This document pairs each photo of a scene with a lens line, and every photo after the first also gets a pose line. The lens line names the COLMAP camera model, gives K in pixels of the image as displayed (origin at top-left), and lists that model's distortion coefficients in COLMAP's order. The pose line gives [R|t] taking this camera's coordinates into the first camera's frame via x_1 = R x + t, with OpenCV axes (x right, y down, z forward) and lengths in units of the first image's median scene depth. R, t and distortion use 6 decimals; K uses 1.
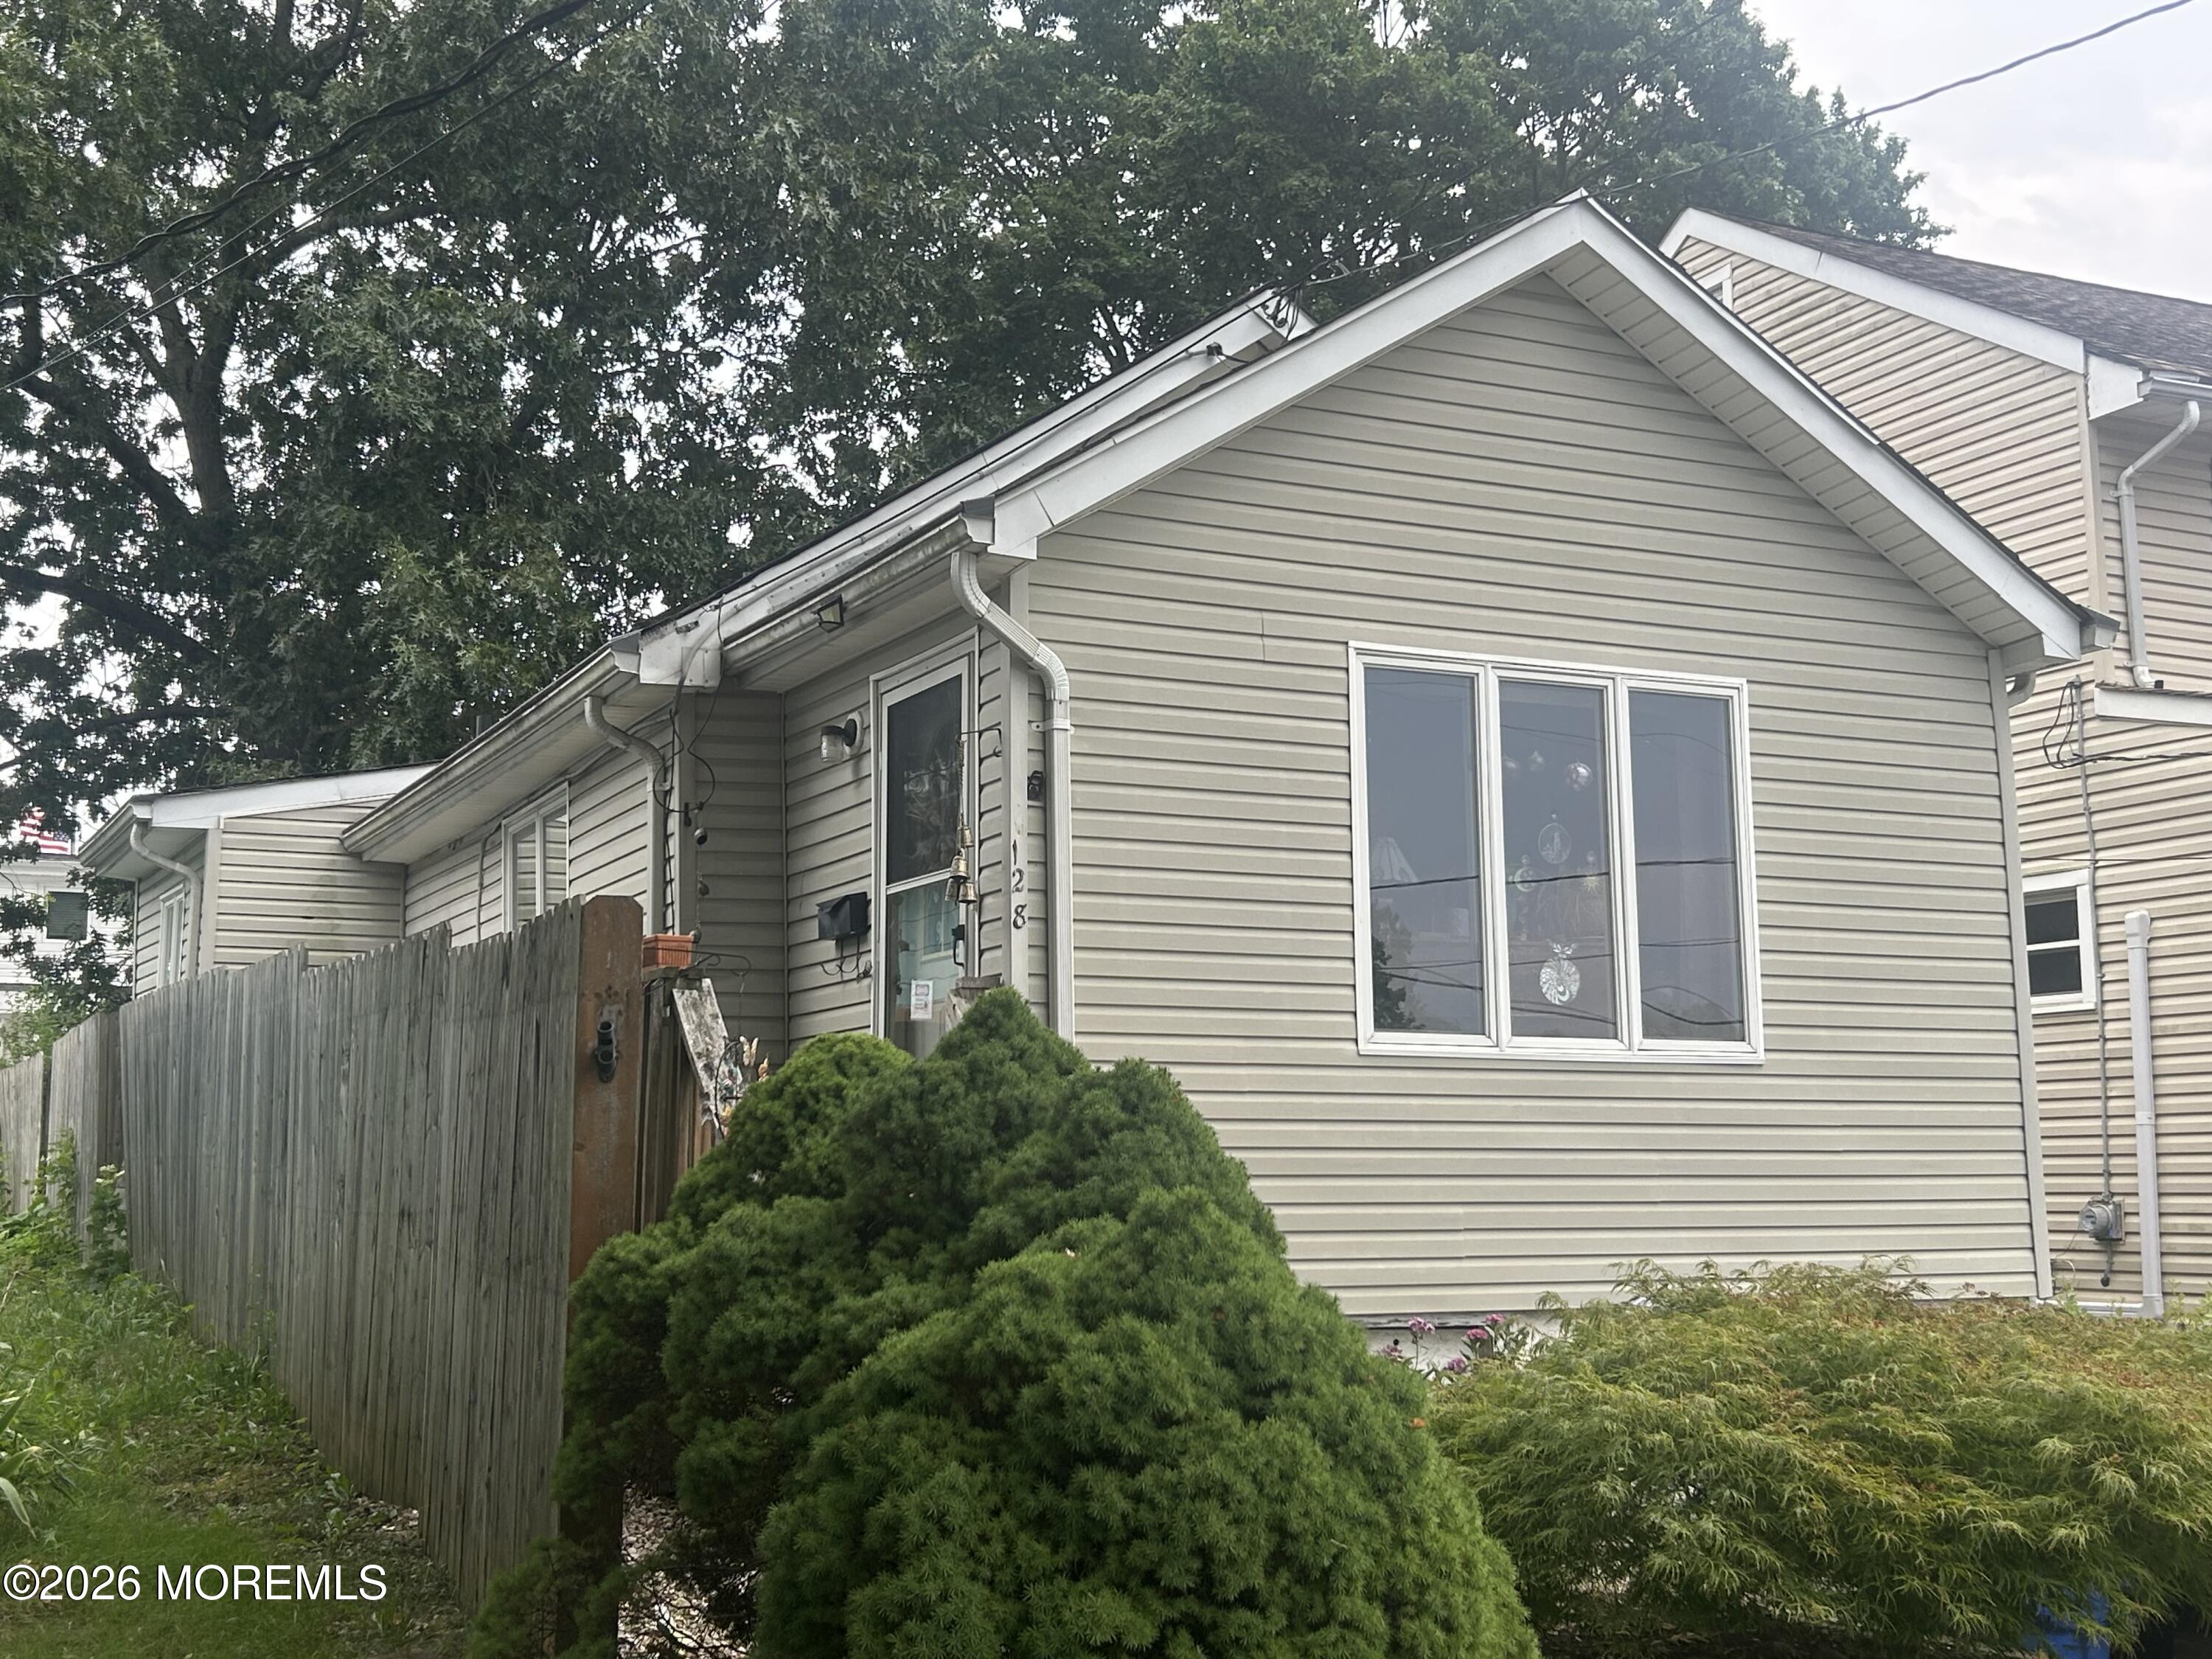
lens RADIAL K [[2661.6, 0, 1113.4], [0, 2661.6, 817.6], [0, 0, 1]] dist [0.102448, 0.000000]
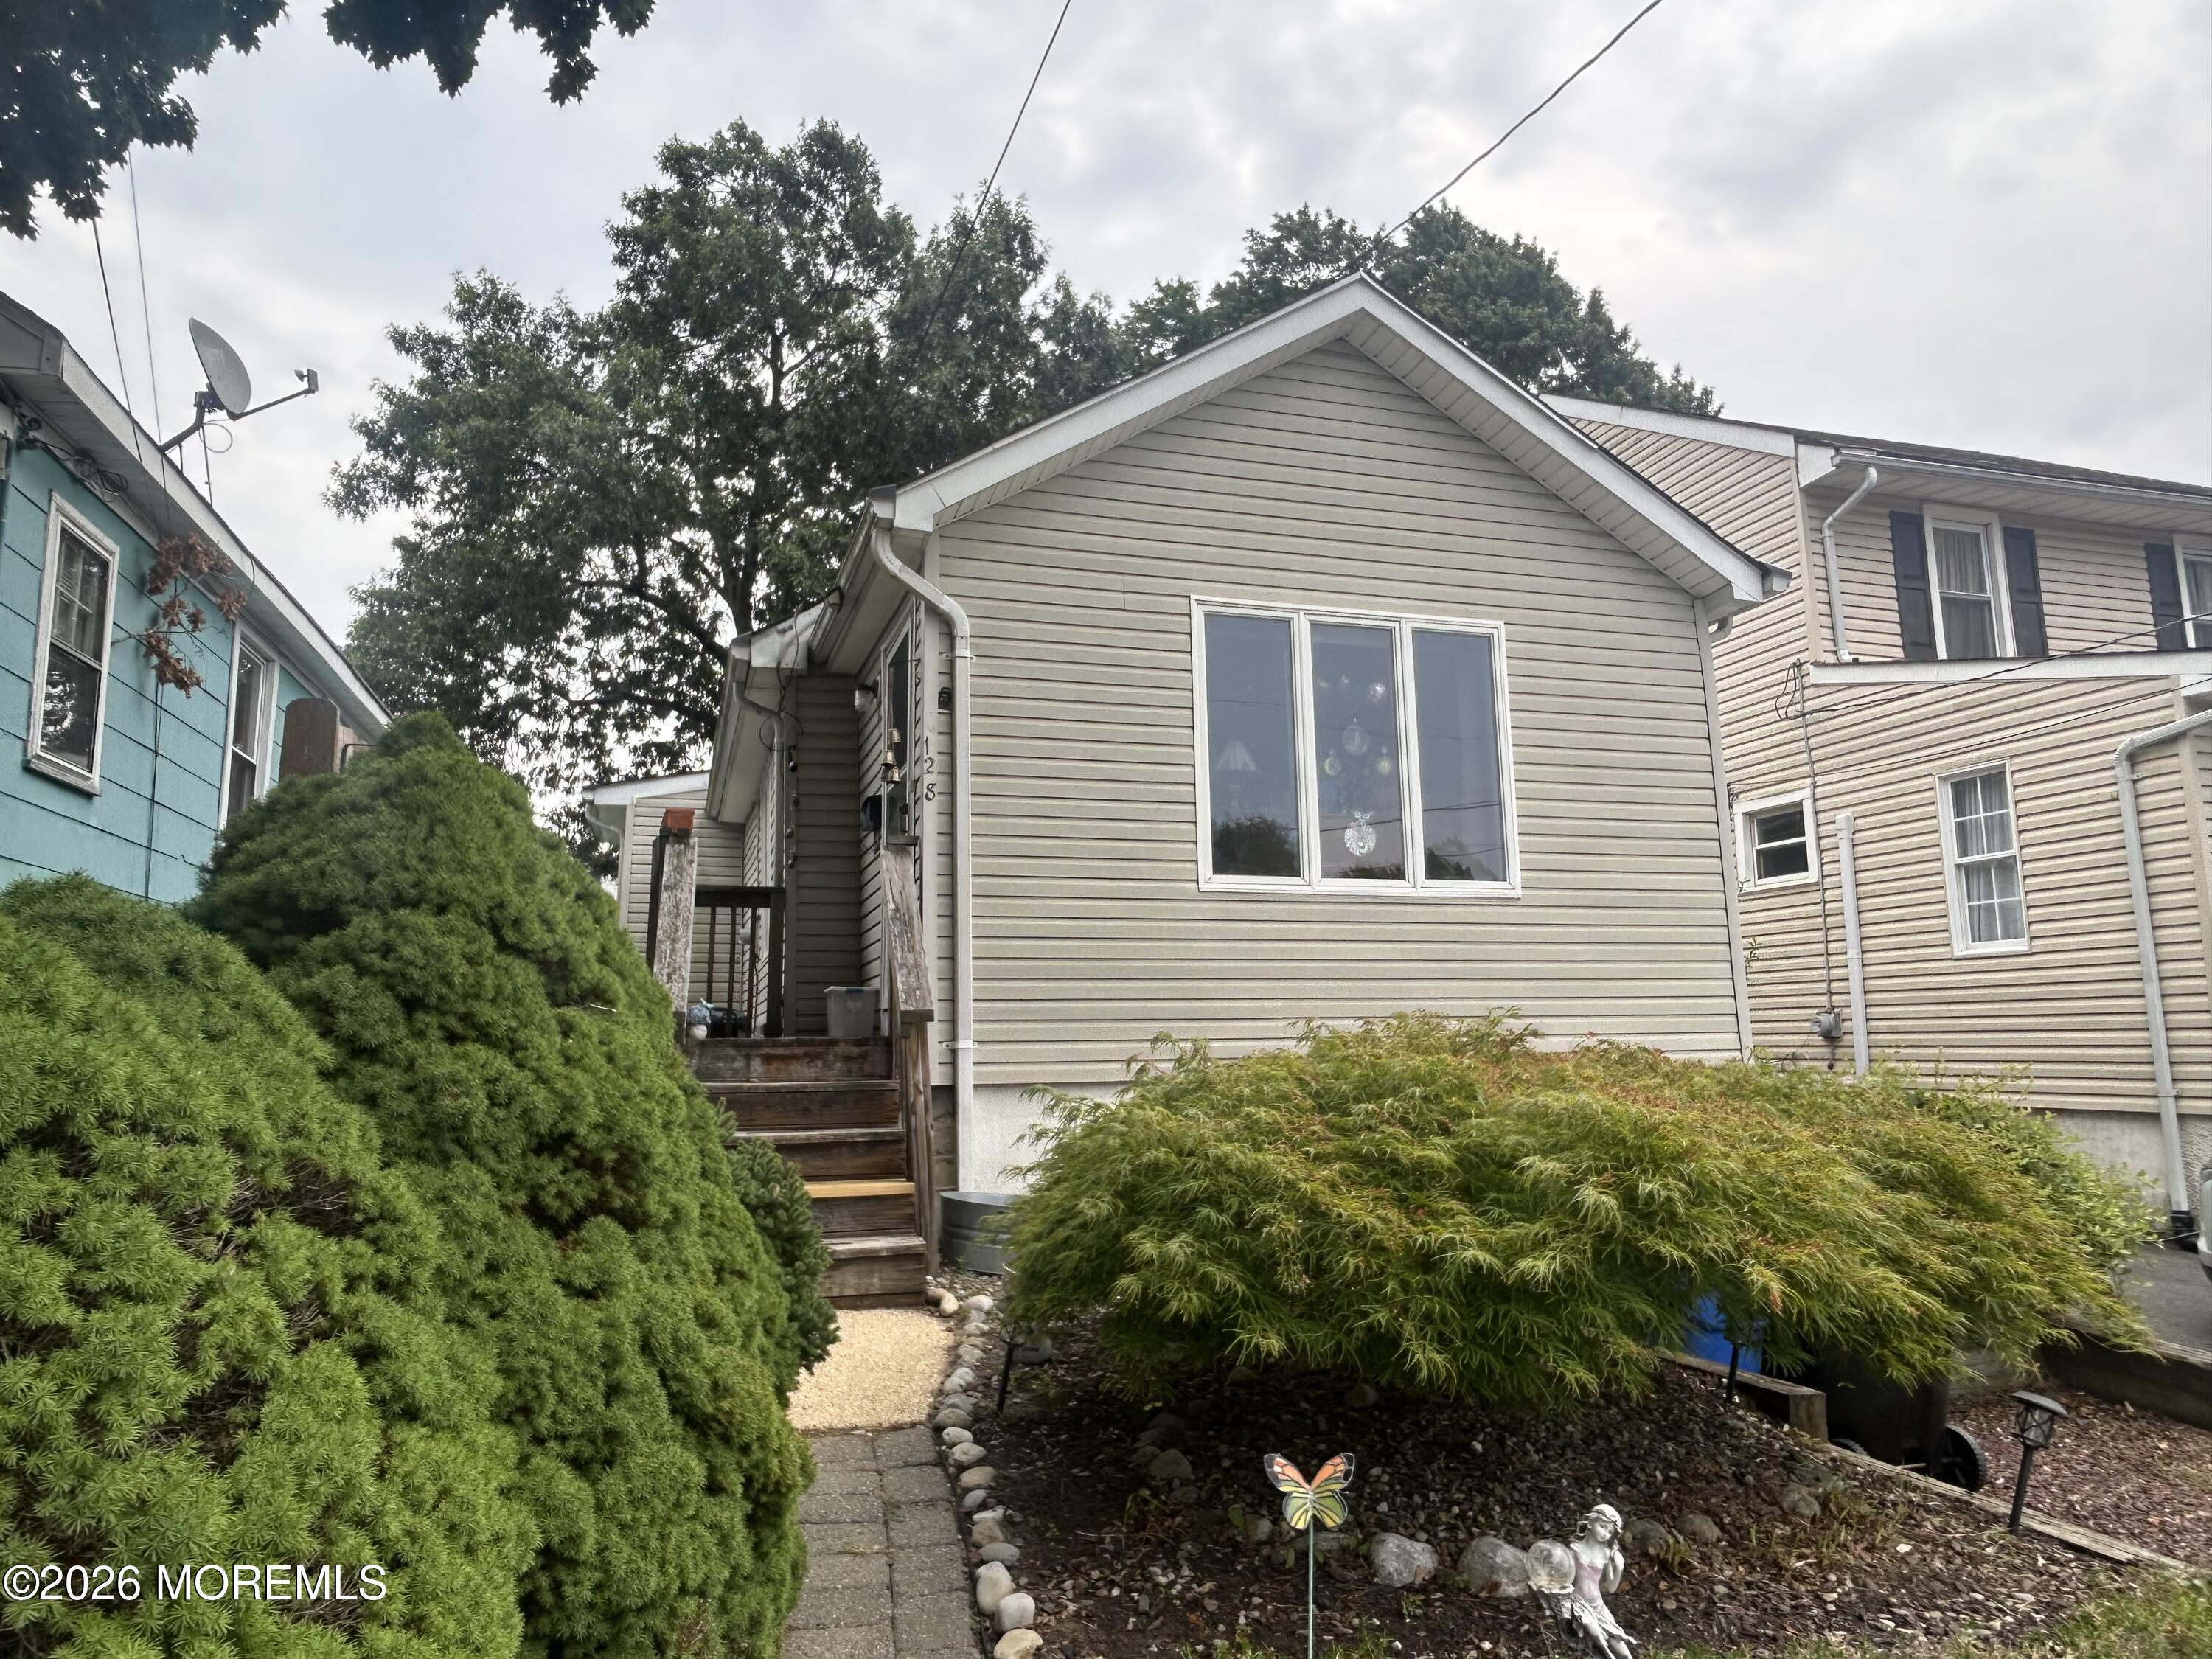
lens RADIAL K [[1401.7, 0, 1103.1], [0, 1401.7, 823.0], [0, 0, 1]] dist [0.038086, 0.003143]
pose [[0.987669, -0.032017, -0.153251, 0.140743], [0.029448, 0.999386, -0.019003, 0.060228], [0.153765, 0.014256, 0.988005, 0.253033]]
